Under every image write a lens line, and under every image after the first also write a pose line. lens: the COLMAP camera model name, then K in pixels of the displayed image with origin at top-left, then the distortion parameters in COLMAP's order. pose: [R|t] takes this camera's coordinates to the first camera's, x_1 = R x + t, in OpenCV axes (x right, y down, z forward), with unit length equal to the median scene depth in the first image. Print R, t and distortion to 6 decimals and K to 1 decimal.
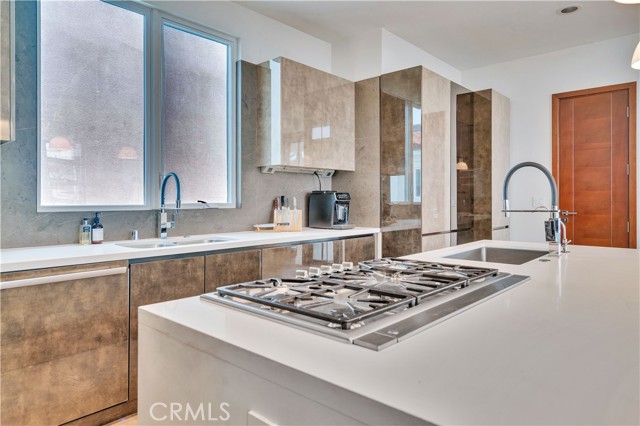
lens RADIAL K [[406.7, 0, 320.6], [0, 406.7, 197.0], [0, 0, 1]] dist [0.017159, 0.000625]
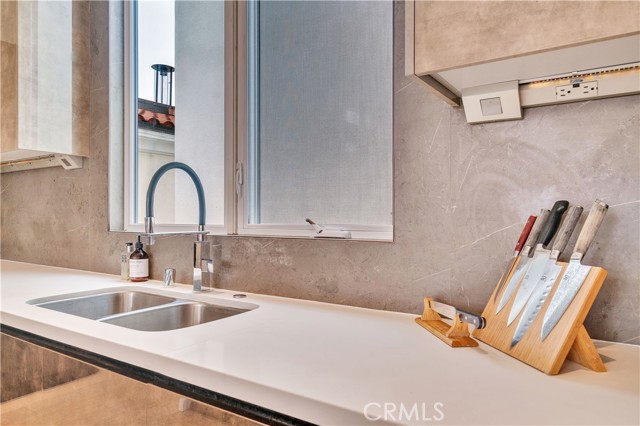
lens RADIAL K [[442.8, 0, 317.2], [0, 442.8, 219.4], [0, 0, 1]] dist [0.010643, 0.007906]
pose [[0.130122, 0.005045, -0.991485, 0.165409], [0.004763, 0.999972, 0.005714, 0.006865], [0.991487, -0.005466, 0.130094, 0.917064]]
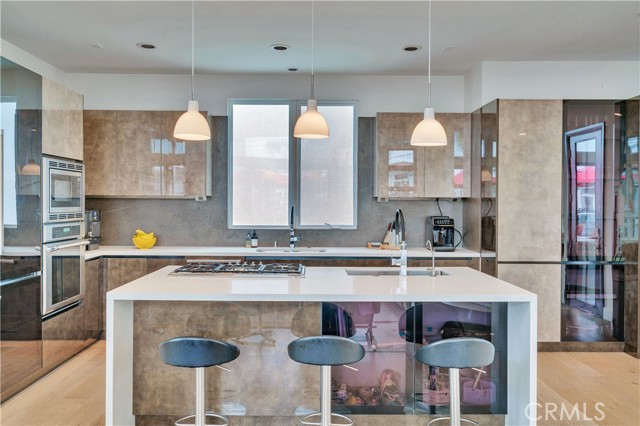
lens RADIAL K [[531.6, 0, 319.0], [0, 531.6, 209.8], [0, 0, 1]] dist [0.013797, 0.003619]
pose [[0.685457, 0.013926, -0.727980, 1.005933], [-0.000716, 0.999829, 0.018452, -0.070533], [0.728113, -0.012127, 0.685350, -0.282165]]
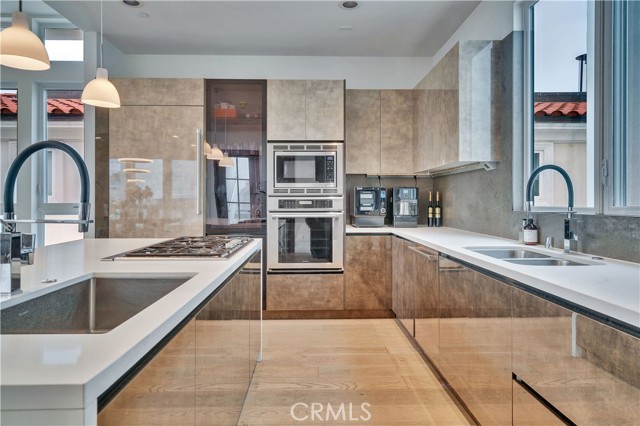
lens RADIAL K [[406.7, 0, 317.4], [0, 406.7, 198.2], [0, 0, 1]] dist [0.017159, 0.000625]
pose [[-0.726231, -0.003829, -0.687440, 0.388399], [0.007132, 0.999889, -0.013104, 0.007319], [0.687413, -0.014419, -0.726123, 1.045775]]
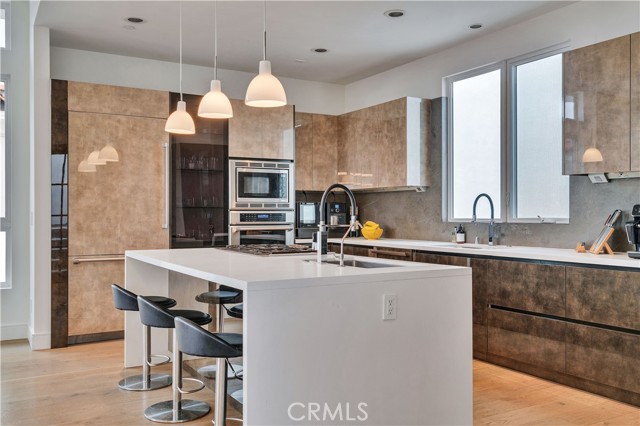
lens RADIAL K [[580.5, 0, 318.9], [0, 580.5, 216.9], [0, 0, 1]] dist [0.001665, -0.000562]
pose [[-0.299581, 0.005852, -0.954053, 1.279084], [0.008946, 0.999954, 0.003325, 0.002191], [0.954029, -0.007539, -0.299620, 0.877898]]
